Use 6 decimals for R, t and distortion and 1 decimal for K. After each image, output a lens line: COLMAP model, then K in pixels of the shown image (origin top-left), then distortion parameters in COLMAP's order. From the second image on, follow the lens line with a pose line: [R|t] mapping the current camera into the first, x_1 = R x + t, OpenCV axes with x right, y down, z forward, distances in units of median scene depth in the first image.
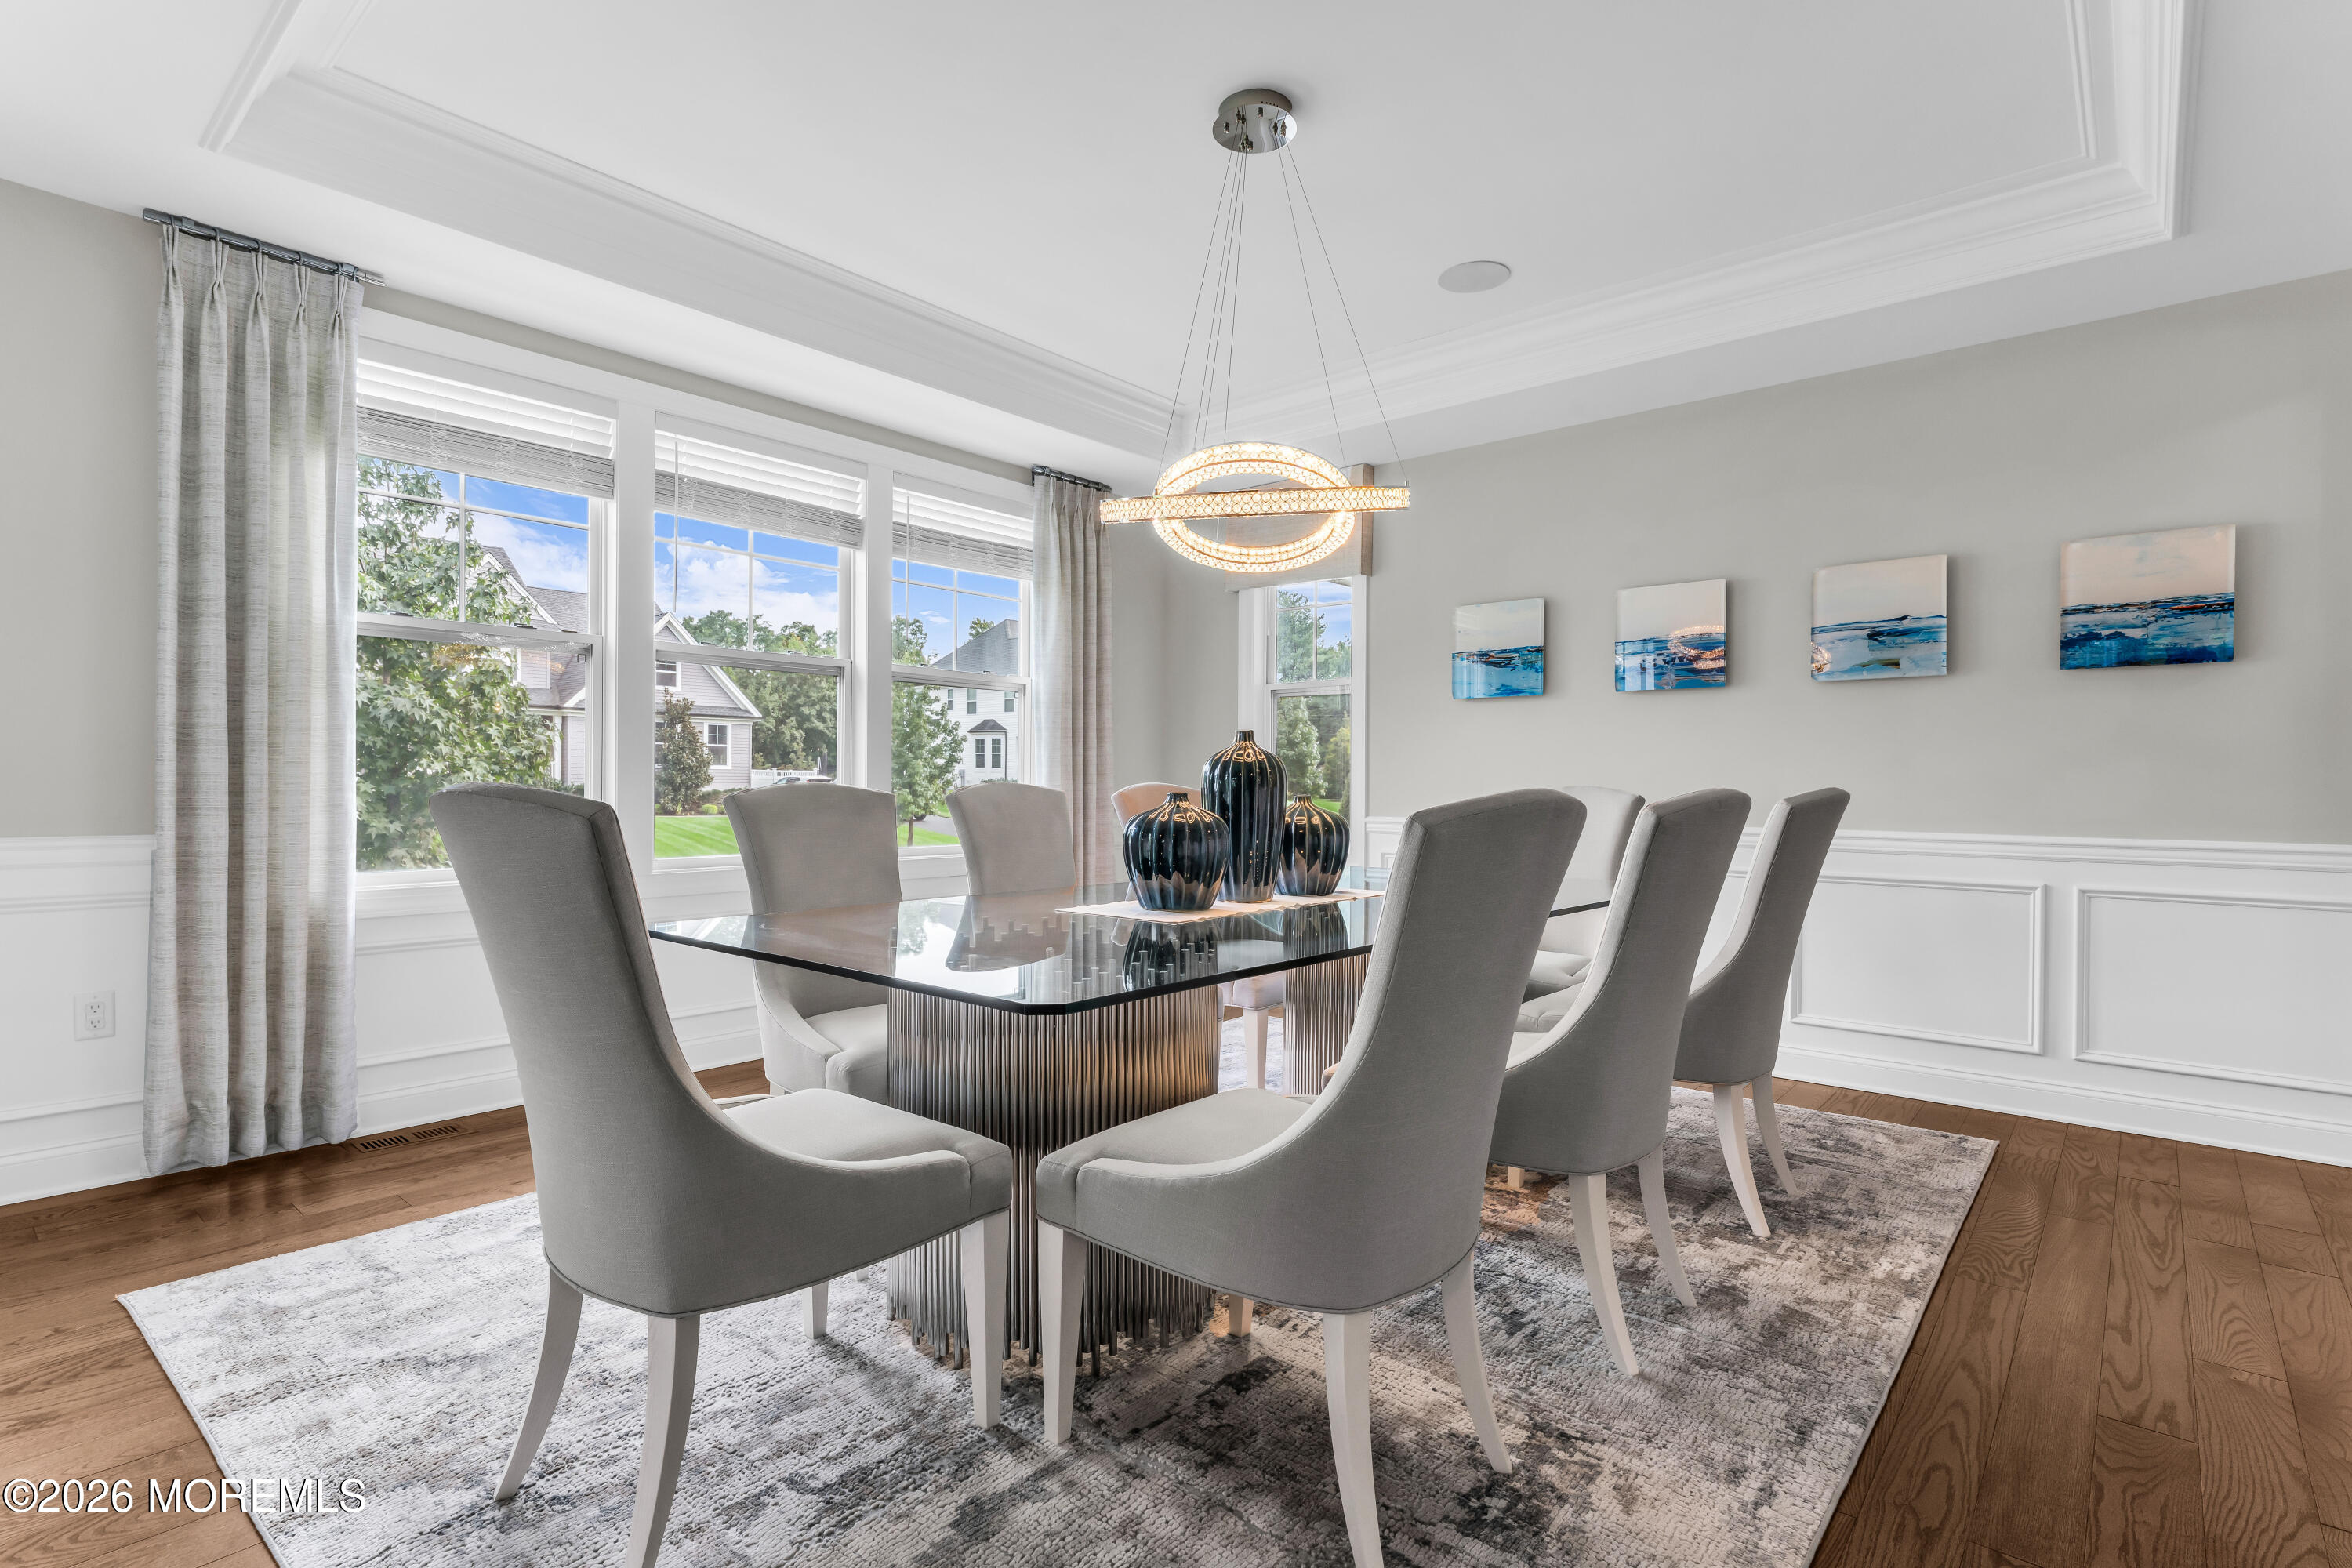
lens RADIAL K [[1131.6, 0, 1176.0], [0, 1131.6, 784.0], [0, 0, 1]] dist [0.000967, 0.000420]
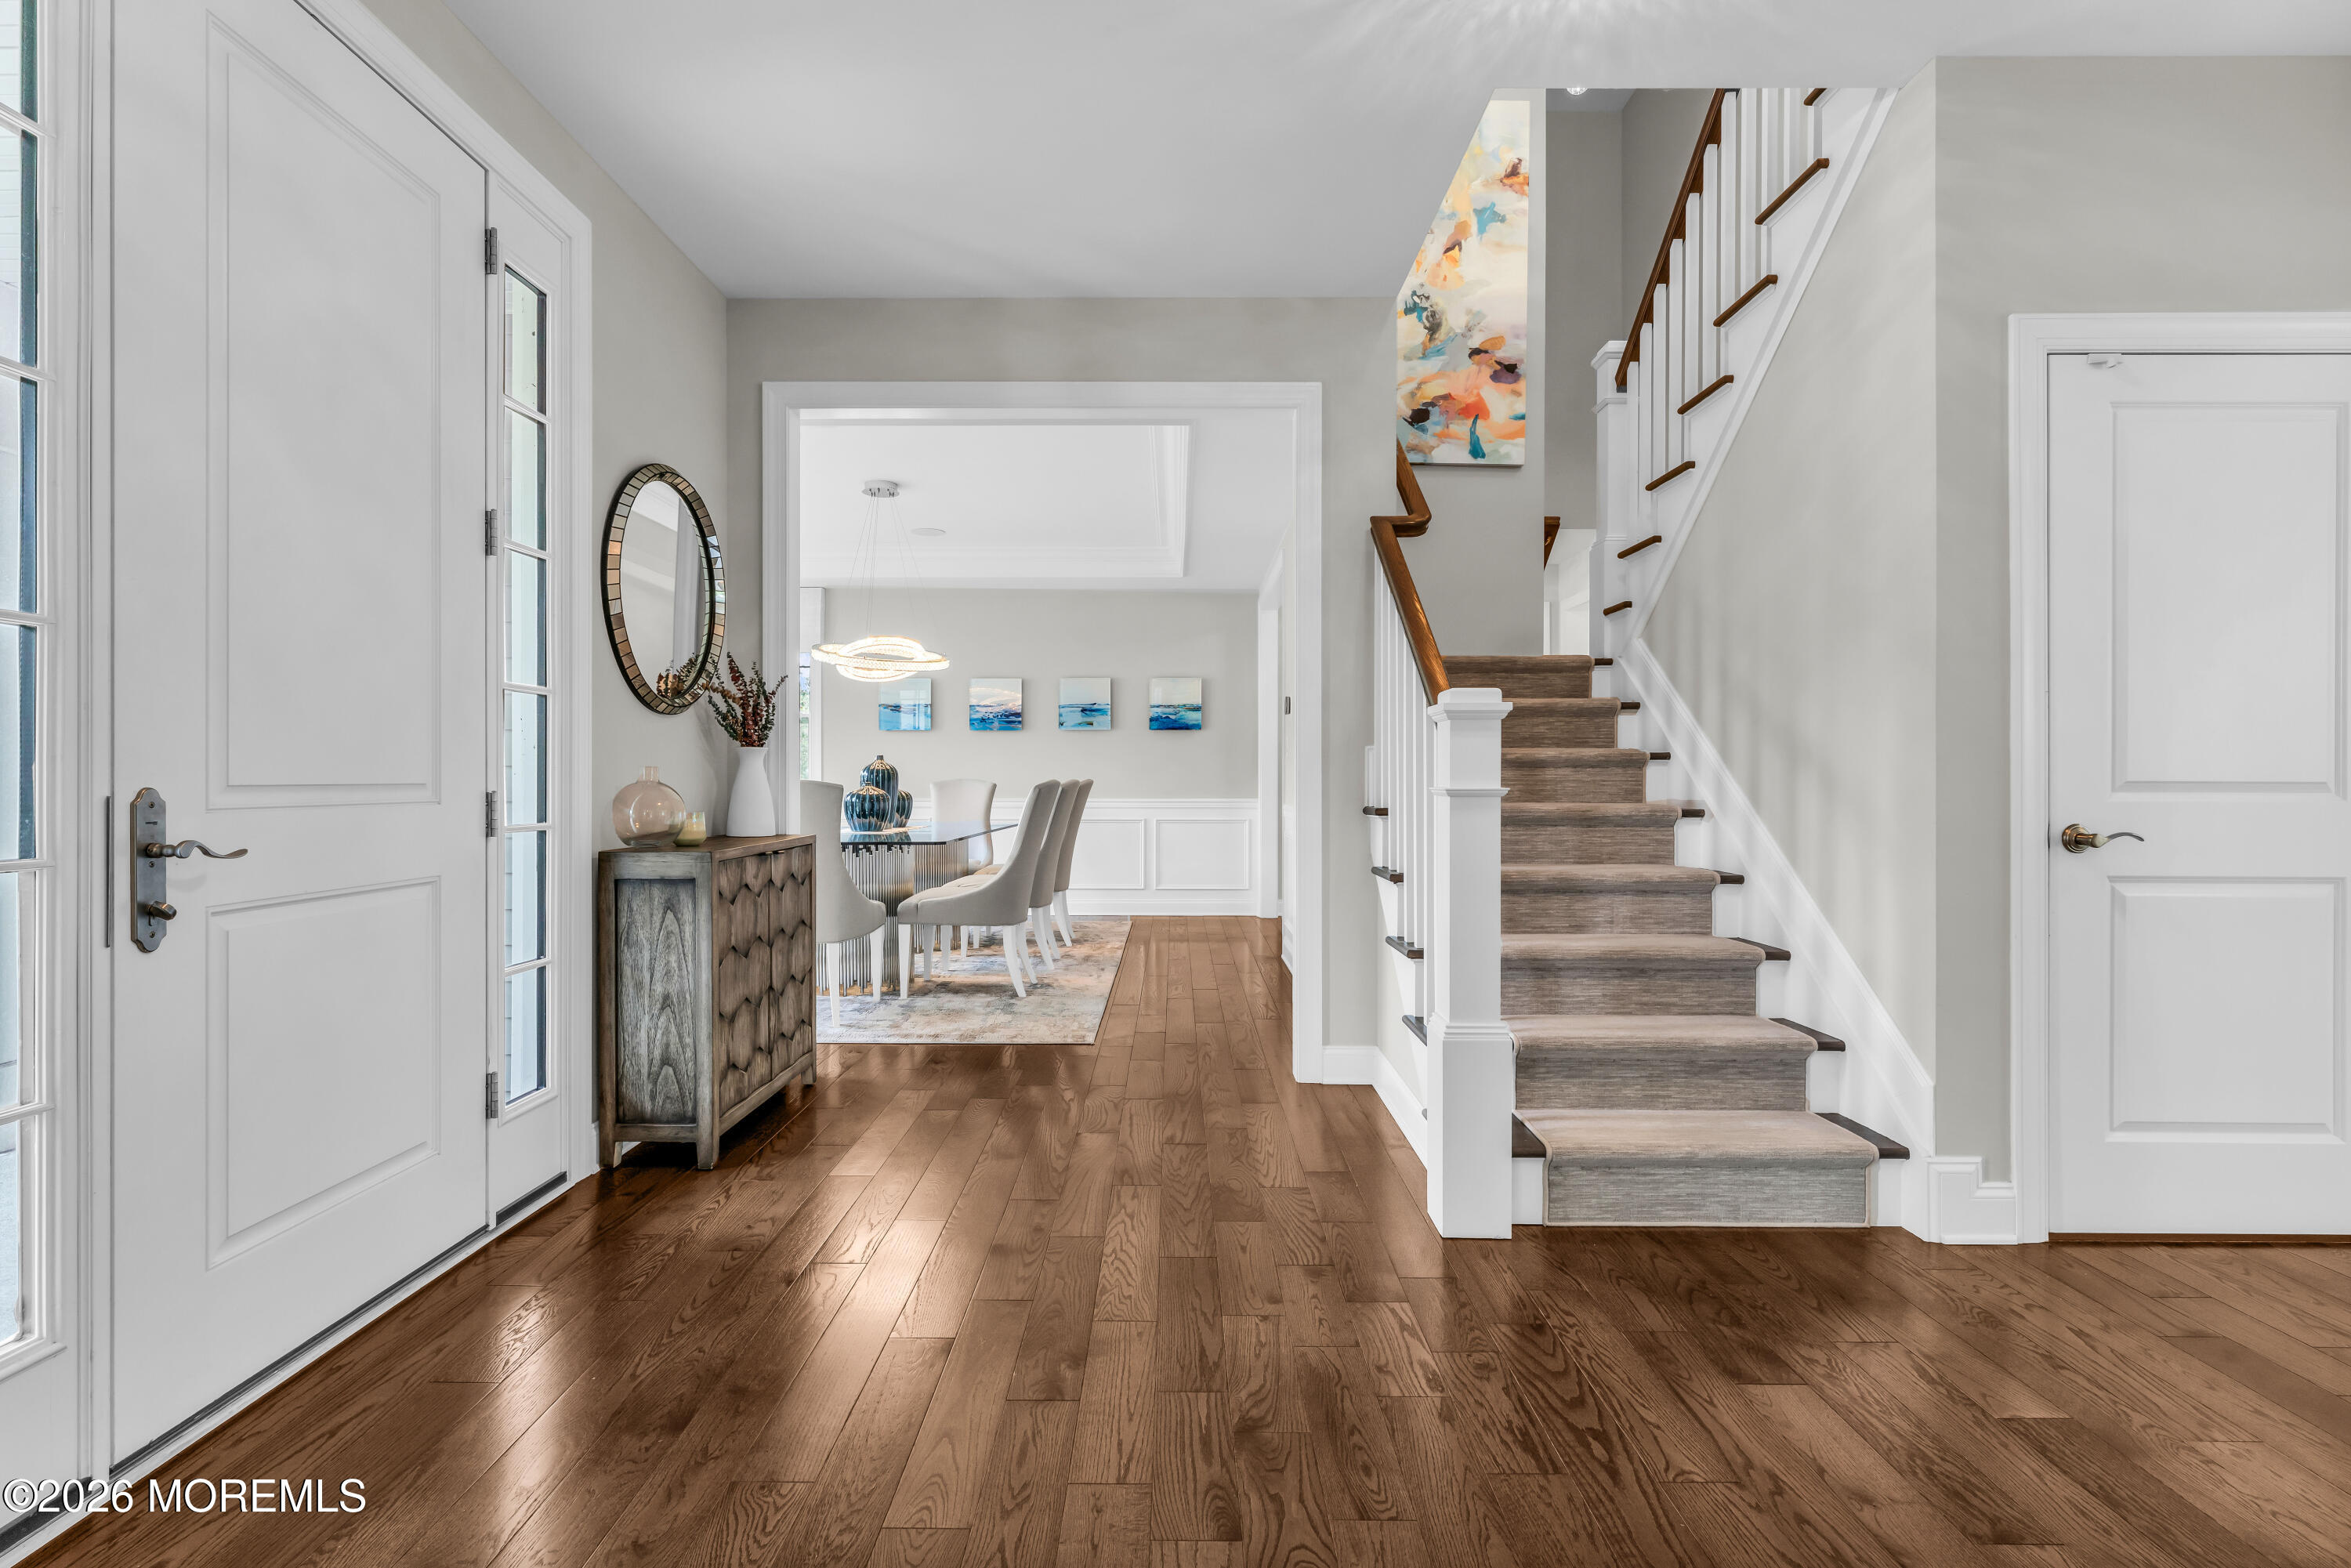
lens RADIAL K [[1131.1, 0, 1175.5], [0, 1131.1, 784.0], [0, 0, 1]] dist [0.000967, 0.000420]
pose [[0.756815, -0.012366, 0.653512, -0.811299], [0.012960, 0.999908, 0.003913, 0.008266], [-0.653500, 0.005508, 0.756906, -0.928725]]
